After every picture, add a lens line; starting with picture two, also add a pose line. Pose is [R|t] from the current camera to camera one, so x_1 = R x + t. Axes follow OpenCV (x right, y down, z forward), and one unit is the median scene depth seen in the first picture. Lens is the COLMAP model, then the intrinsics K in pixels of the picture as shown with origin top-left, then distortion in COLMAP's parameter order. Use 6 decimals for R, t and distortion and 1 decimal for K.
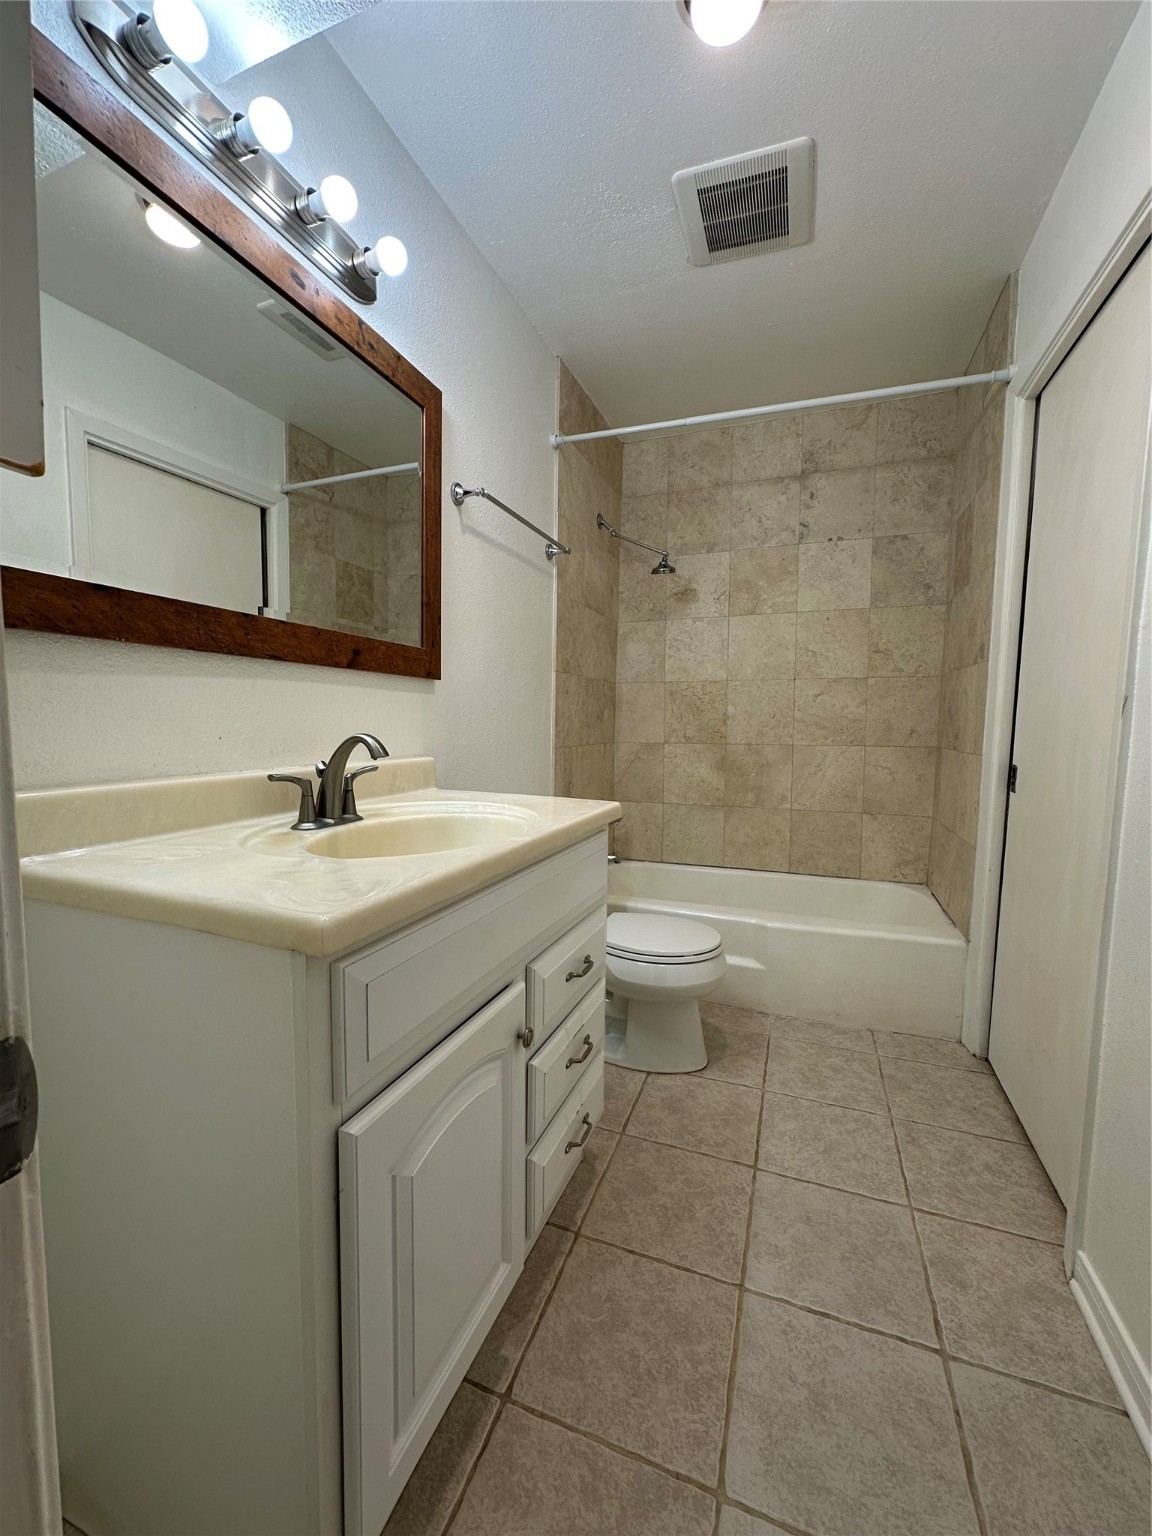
lens RADIAL K [[607.3, 0, 576.0], [0, 607.3, 768.0], [0, 0, 1]] dist [0.009736, -0.000009]
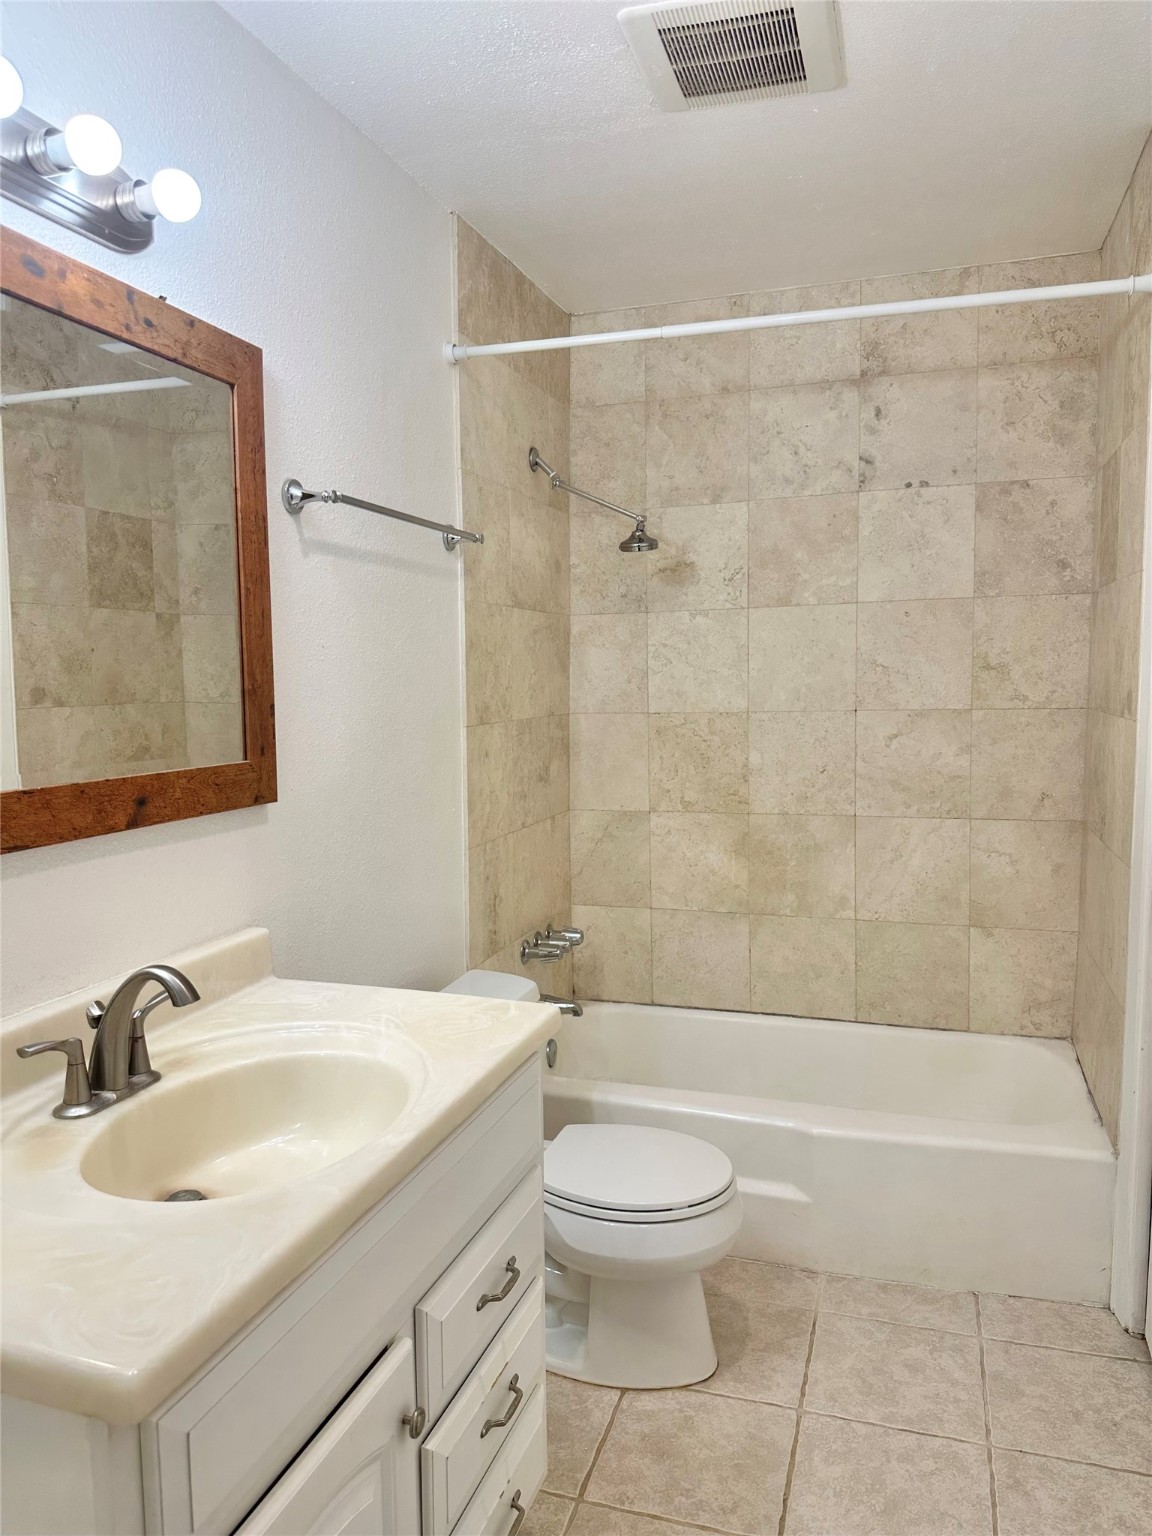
lens RADIAL K [[1083.4, 0, 576.0], [0, 1083.4, 768.0], [0, 0, 1]] dist [0.055804, -0.056936]
pose [[0.998550, -0.026325, 0.046947, 0.029196], [0.025389, 0.999469, 0.020422, -0.151892], [-0.047460, -0.019200, 0.998689, -0.112486]]
